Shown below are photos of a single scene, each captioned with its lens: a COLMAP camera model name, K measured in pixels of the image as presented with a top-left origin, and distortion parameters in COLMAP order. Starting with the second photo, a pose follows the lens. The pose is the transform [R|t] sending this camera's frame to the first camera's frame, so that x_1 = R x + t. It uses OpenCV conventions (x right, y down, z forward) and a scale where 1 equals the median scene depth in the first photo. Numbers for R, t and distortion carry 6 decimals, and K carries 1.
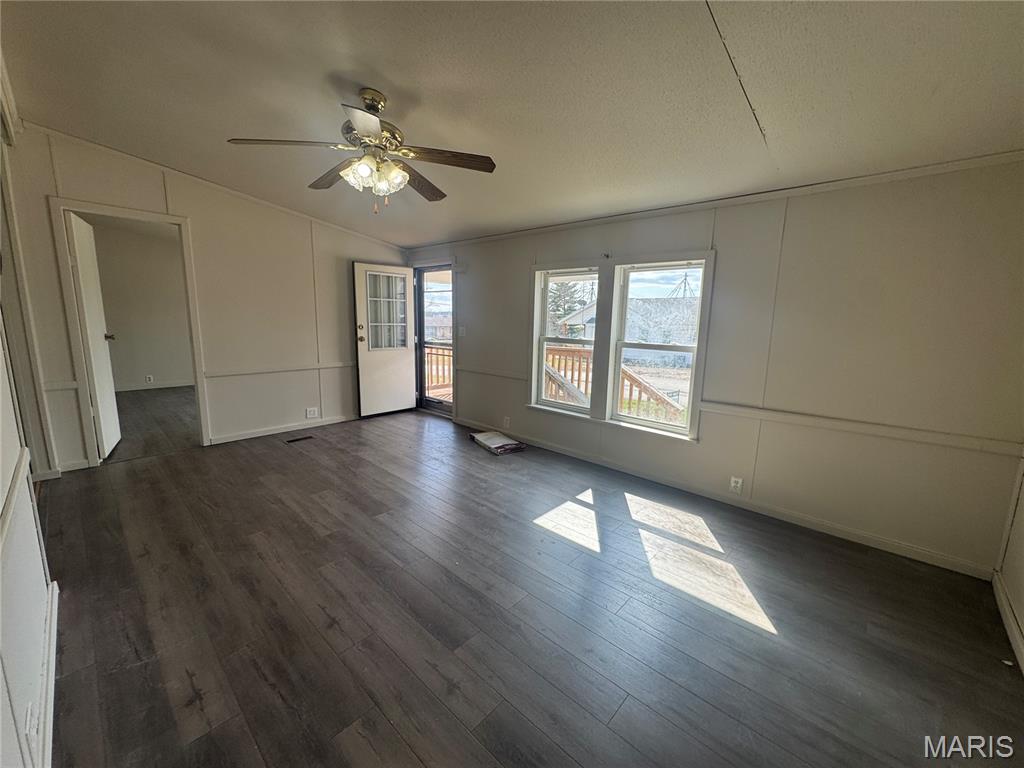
lens RADIAL K [[406.2, 0, 512.0], [0, 406.2, 384.0], [0, 0, 1]] dist [-0.002474, -0.000011]
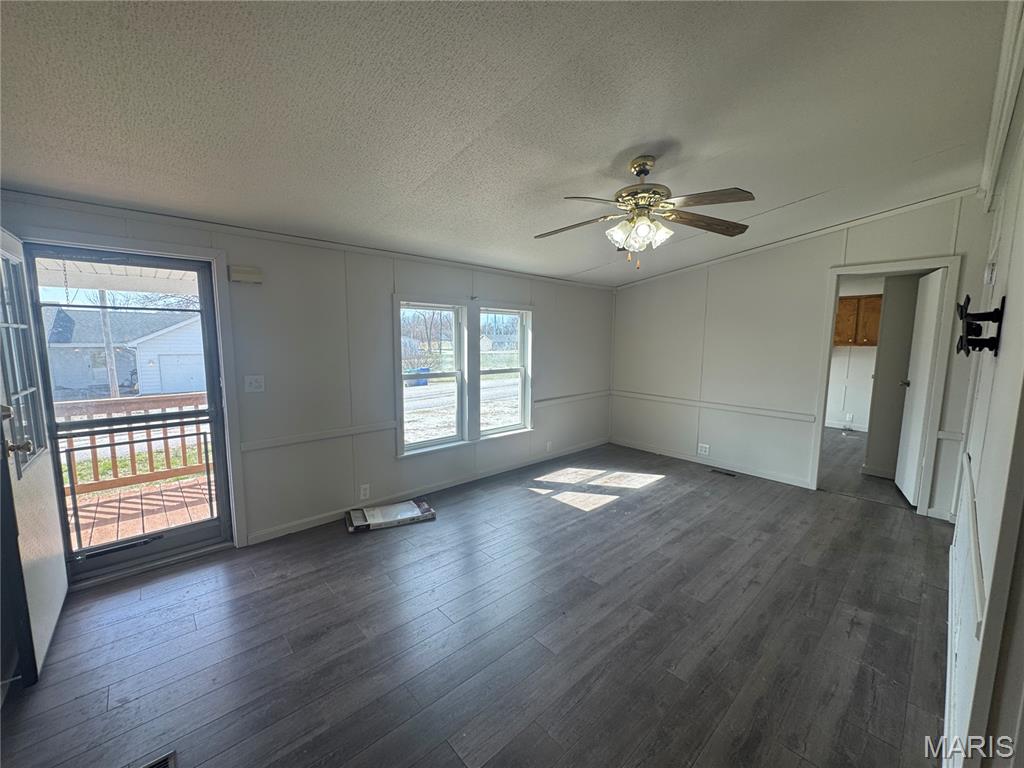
lens RADIAL K [[406.2, 0, 512.0], [0, 406.2, 384.0], [0, 0, 1]] dist [-0.002474, -0.000011]
pose [[0.084685, -0.133761, 0.987389, -1.115922], [0.154935, 0.980663, 0.119561, -0.236435], [-0.984288, 0.142856, 0.103772, 0.973315]]
